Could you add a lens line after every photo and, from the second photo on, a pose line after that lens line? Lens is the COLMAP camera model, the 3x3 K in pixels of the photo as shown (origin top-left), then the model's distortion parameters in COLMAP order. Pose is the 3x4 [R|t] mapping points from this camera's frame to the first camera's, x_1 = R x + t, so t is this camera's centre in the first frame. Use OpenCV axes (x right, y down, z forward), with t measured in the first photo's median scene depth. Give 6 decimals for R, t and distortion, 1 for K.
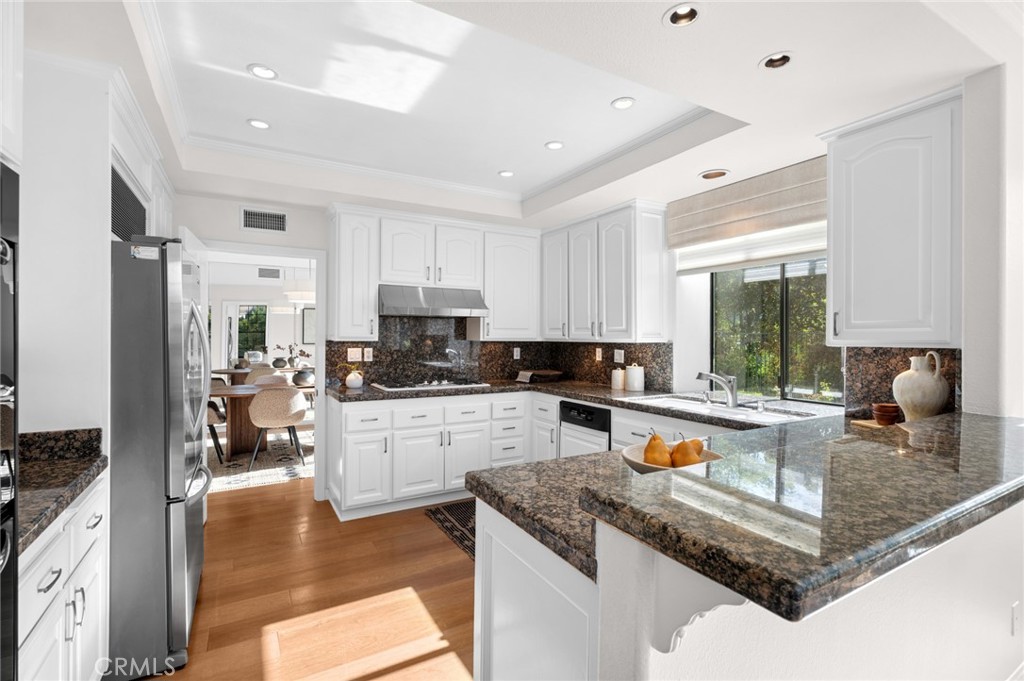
lens RADIAL K [[472.1, 0, 511.9], [0, 472.1, 337.6], [0, 0, 1]] dist [0.003334, -0.000312]
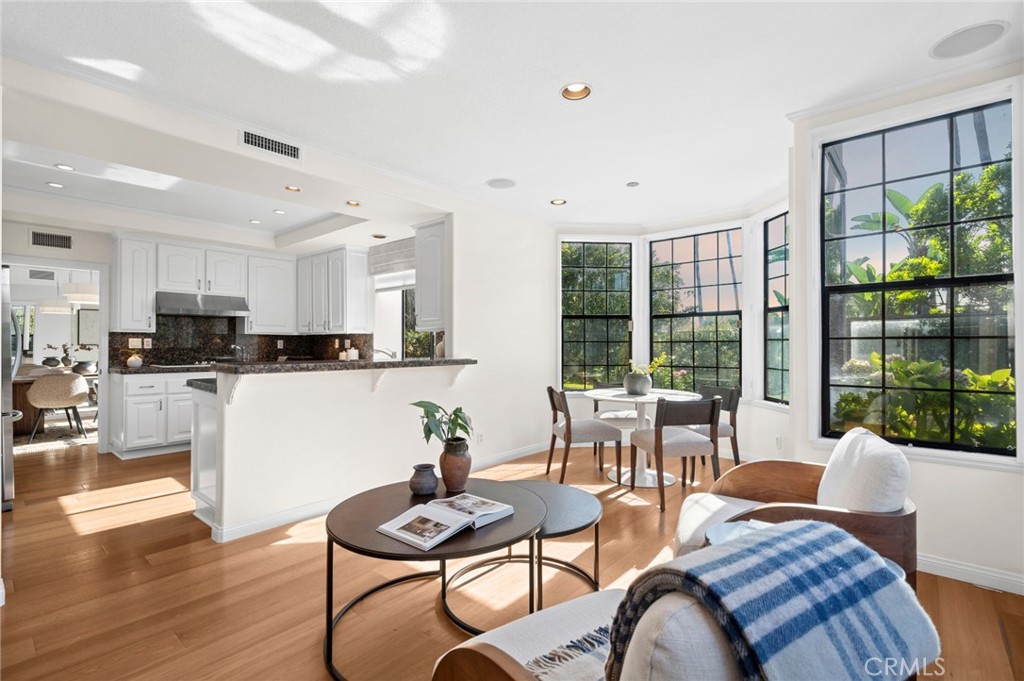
lens RADIAL K [[472.1, 0, 512.9], [0, 472.1, 340.9], [0, 0, 1]] dist [0.003334, -0.000312]
pose [[0.943399, -0.002883, 0.331647, 0.240287], [0.006382, 0.999935, -0.009460, 0.050972], [-0.331598, 0.011041, 0.943356, -0.640961]]
